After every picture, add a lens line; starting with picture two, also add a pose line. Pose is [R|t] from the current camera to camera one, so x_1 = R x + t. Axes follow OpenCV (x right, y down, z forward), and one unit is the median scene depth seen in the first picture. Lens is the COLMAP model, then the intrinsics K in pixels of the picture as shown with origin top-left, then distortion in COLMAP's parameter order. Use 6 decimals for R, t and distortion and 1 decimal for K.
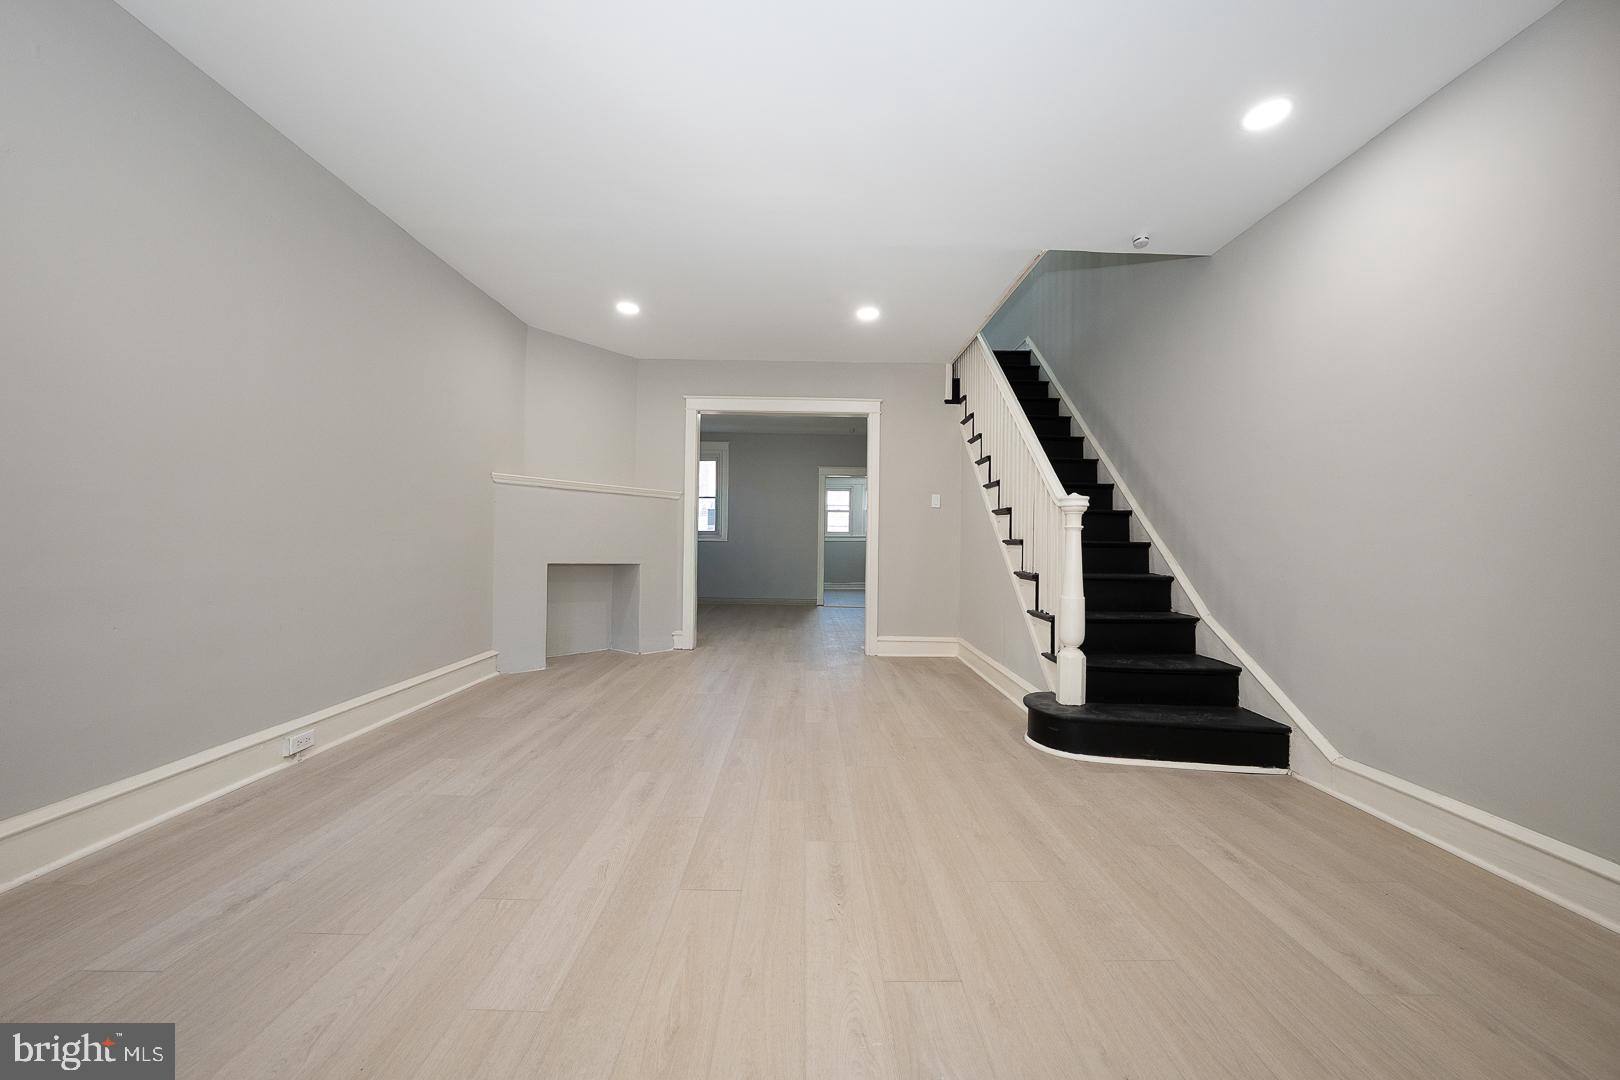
lens RADIAL K [[562.3, 0, 809.9], [0, 562.3, 533.6], [0, 0, 1]] dist [-0.014383, 0.001884]
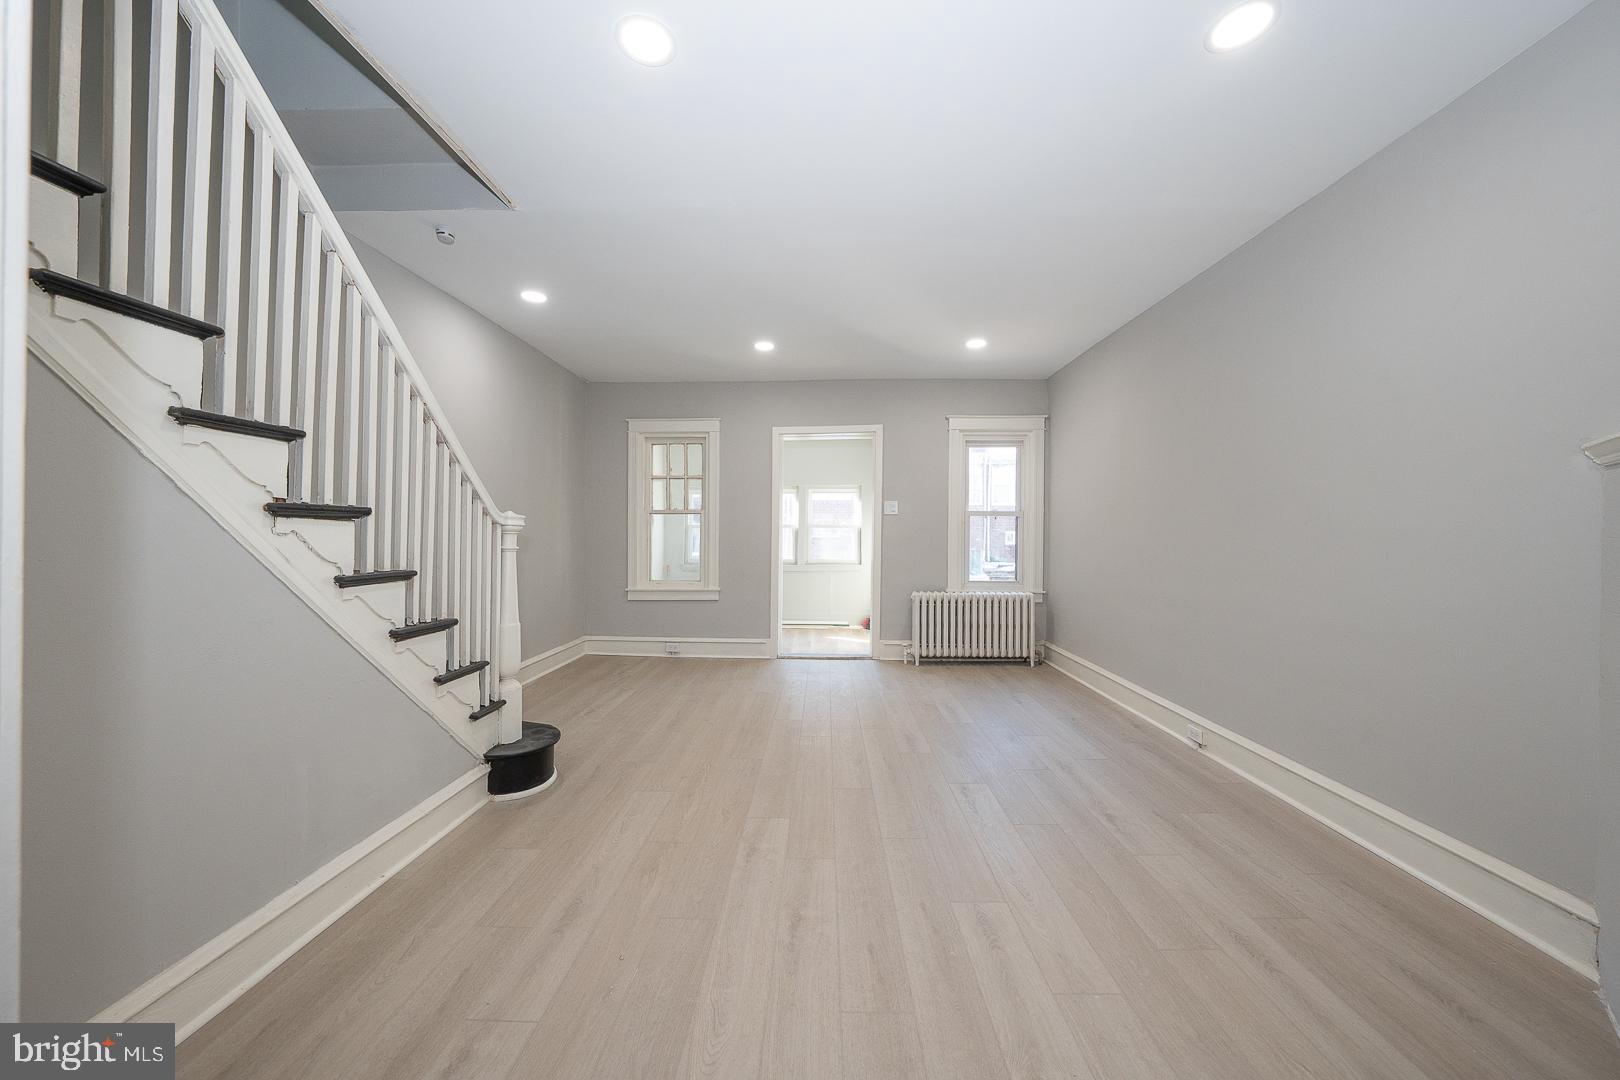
lens RADIAL K [[562.3, 0, 812.0], [0, 562.3, 541.0], [0, 0, 1]] dist [-0.014383, 0.001884]
pose [[-0.999145, -0.026884, 0.031423, -0.055953], [-0.026881, 0.999639, 0.000523, -0.036664], [-0.031426, -0.000322, -0.999506, 1.906879]]
